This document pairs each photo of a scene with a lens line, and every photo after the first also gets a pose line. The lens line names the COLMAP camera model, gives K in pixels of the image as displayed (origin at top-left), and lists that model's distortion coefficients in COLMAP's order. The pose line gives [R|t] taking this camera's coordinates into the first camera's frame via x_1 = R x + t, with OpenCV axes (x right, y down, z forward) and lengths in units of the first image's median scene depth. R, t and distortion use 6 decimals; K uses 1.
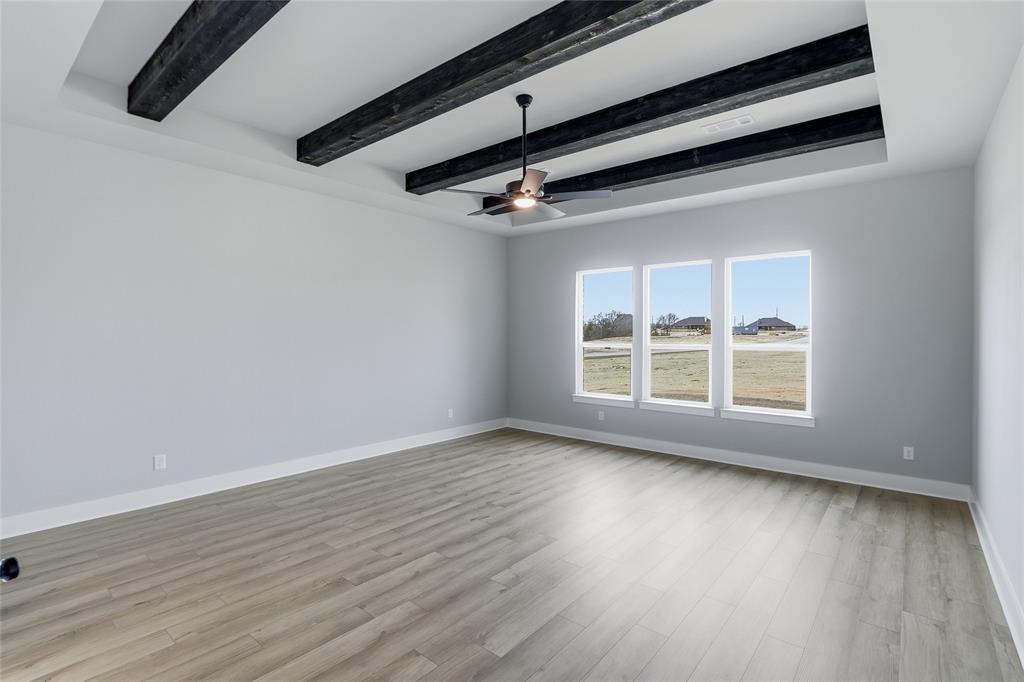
lens RADIAL K [[491.8, 0, 506.0], [0, 491.8, 340.4], [0, 0, 1]] dist [-0.012255, 0.002308]
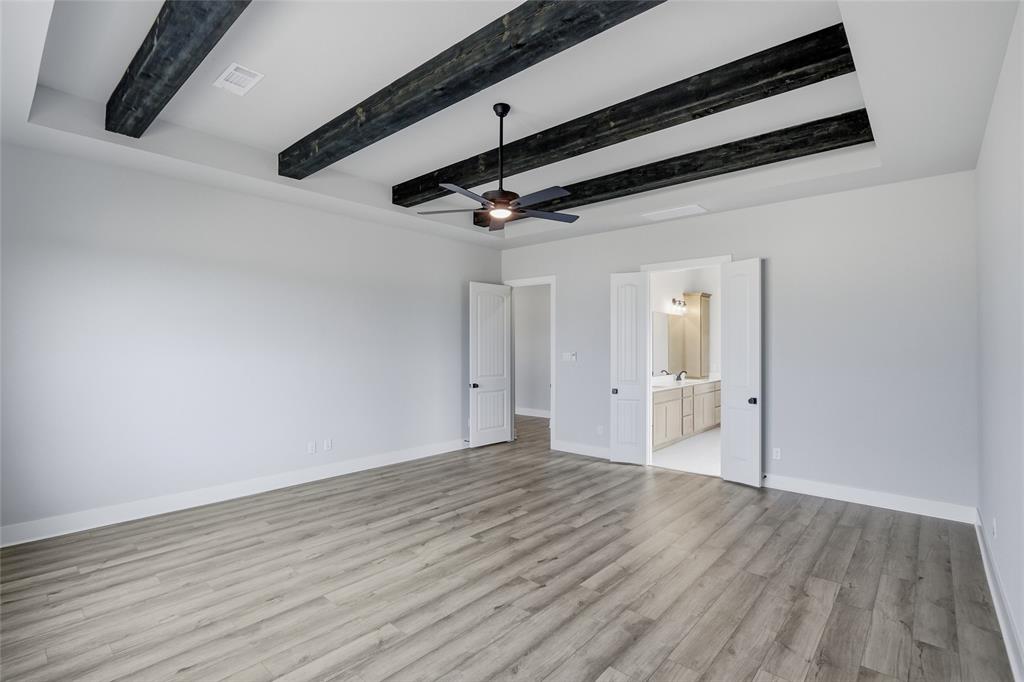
lens RADIAL K [[491.8, 0, 510.3], [0, 491.8, 342.5], [0, 0, 1]] dist [-0.012255, 0.002308]
pose [[-0.999904, -0.006109, 0.012461, 0.004486], [-0.005912, 0.999858, 0.015799, -0.034303], [-0.012556, 0.015724, -0.999798, 1.856106]]
